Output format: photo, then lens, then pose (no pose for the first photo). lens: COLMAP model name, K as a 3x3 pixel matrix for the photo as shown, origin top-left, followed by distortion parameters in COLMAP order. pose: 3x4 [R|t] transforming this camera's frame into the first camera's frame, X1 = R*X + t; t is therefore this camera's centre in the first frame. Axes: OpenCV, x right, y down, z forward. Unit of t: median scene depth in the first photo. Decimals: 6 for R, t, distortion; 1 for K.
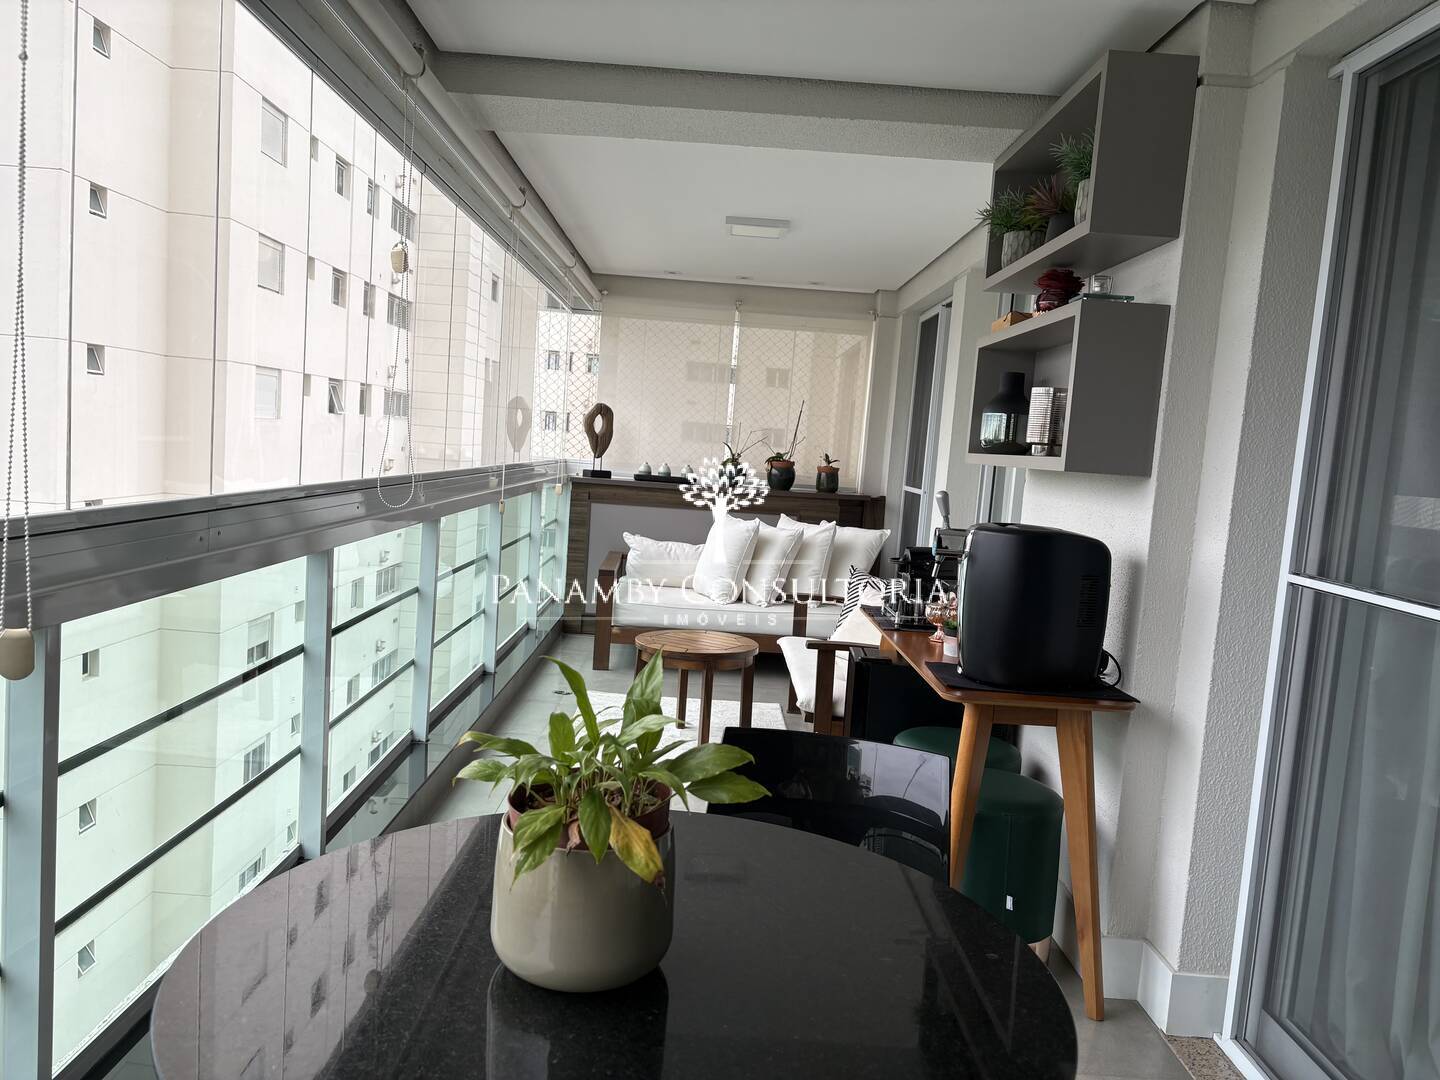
lens RADIAL K [[1082.9, 0, 725.8], [0, 1082.9, 543.6], [0, 0, 1]] dist [0.055211, -0.062895]
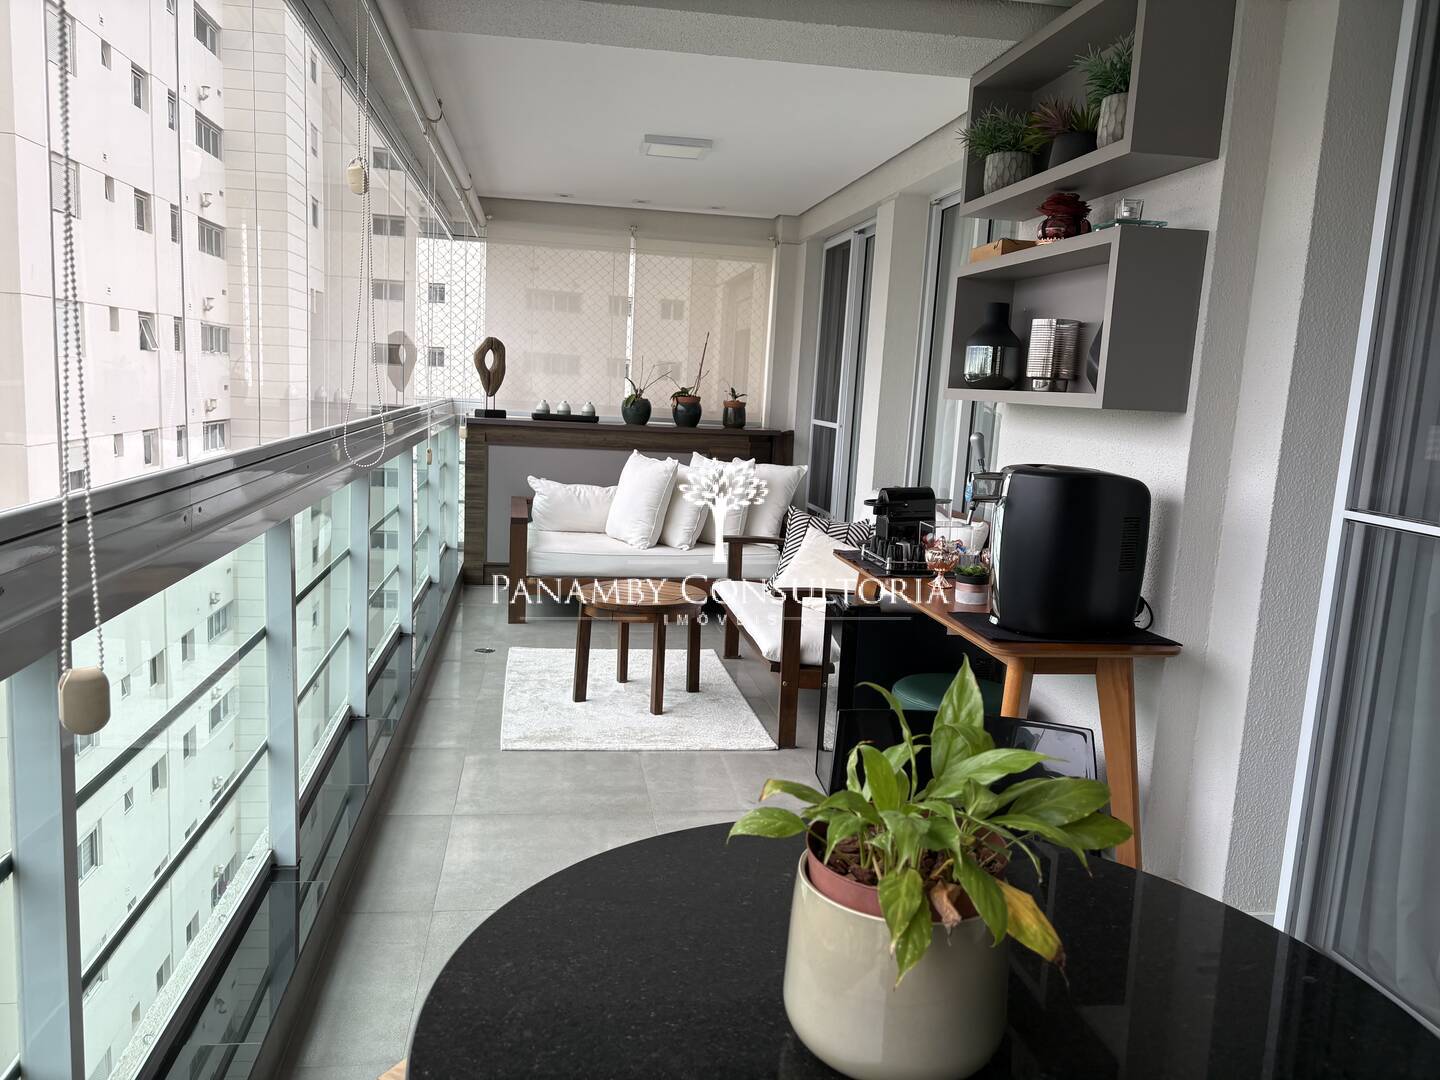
lens RADIAL K [[1082.9, 0, 718.0], [0, 1082.9, 542.1], [0, 0, 1]] dist [0.055211, -0.062895]
pose [[0.989703, -0.040033, 0.137421, -0.105034], [0.031380, 0.997420, 0.064571, -0.014711], [-0.139652, -0.059594, 0.988406, 0.064873]]
